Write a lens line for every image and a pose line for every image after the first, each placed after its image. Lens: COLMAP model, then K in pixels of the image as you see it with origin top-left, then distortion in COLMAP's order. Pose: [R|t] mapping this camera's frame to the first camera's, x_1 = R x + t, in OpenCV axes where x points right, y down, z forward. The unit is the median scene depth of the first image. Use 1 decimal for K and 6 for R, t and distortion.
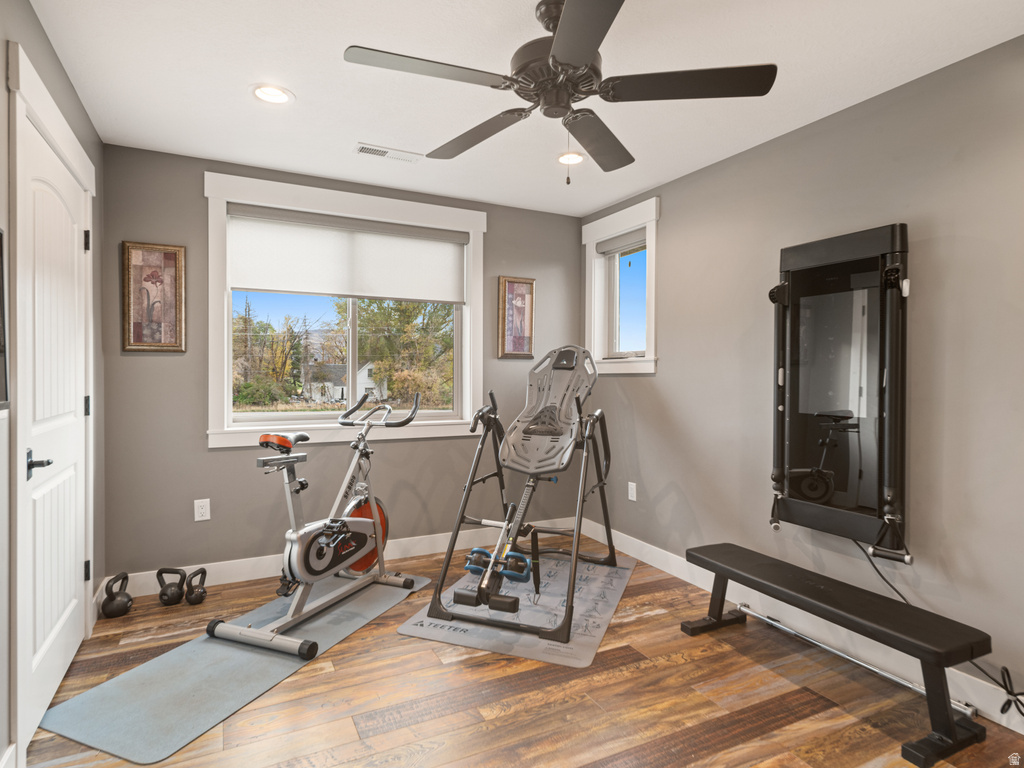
lens RADIAL K [[561.2, 0, 505.7], [0, 561.2, 375.5], [0, 0, 1]] dist [0.002438, 0.001048]
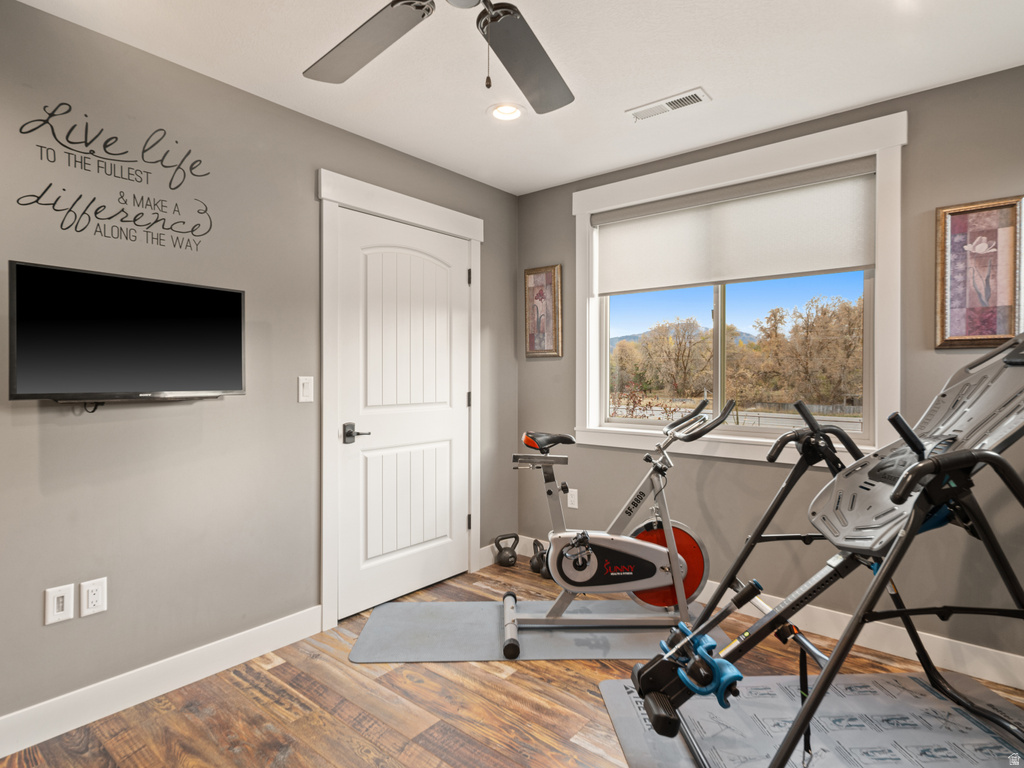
lens RADIAL K [[561.2, 0, 505.7], [0, 561.2, 375.5], [0, 0, 1]] dist [0.002438, 0.001048]
pose [[0.404211, -0.002468, -0.914663, 0.436323], [-0.005061, 0.999975, -0.004935, 0.002947], [0.914652, 0.006624, 0.404188, 0.448196]]
